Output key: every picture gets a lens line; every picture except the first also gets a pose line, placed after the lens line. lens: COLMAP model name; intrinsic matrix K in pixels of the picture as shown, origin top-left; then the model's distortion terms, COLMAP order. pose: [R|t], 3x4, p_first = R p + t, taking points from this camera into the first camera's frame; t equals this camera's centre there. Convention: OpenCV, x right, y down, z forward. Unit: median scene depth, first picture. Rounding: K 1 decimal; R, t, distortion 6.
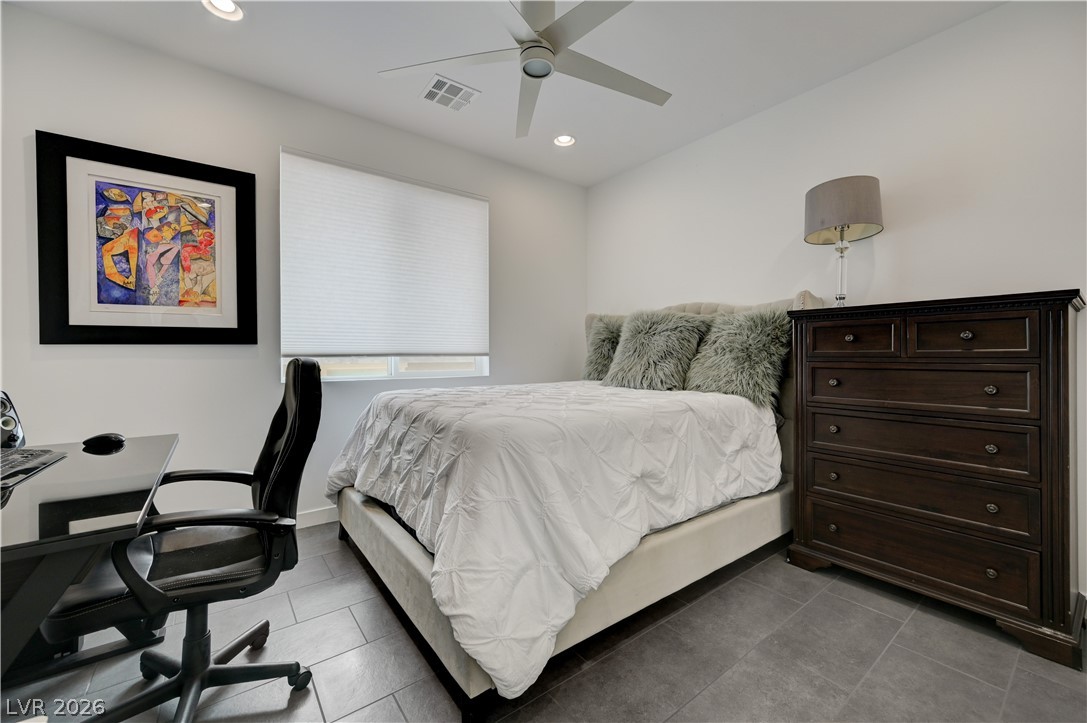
lens RADIAL K [[434.7, 0, 543.5], [0, 434.7, 361.5], [0, 0, 1]] dist [-0.000199, -0.000215]
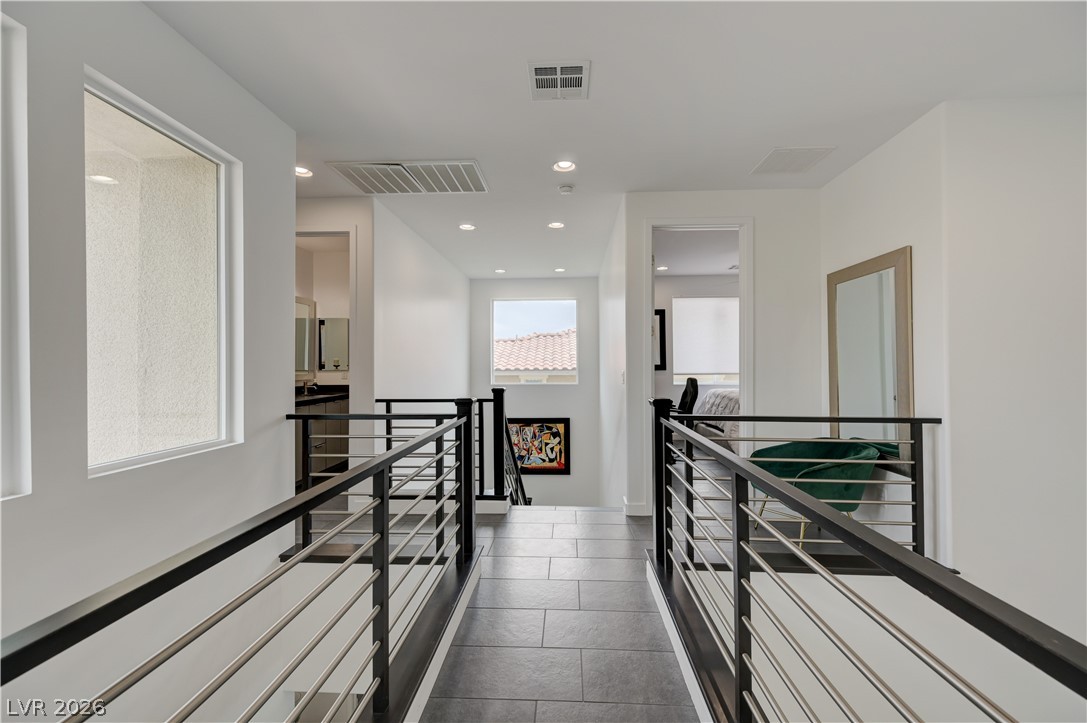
lens RADIAL K [[434.7, 0, 543.5], [0, 434.7, 361.5], [0, 0, 1]] dist [-0.000199, -0.000215]
pose [[0.764765, -0.002543, -0.644304, 0.702034], [-0.001749, 0.999980, -0.006022, -0.101010], [0.644307, 0.005732, 0.764746, -2.147921]]
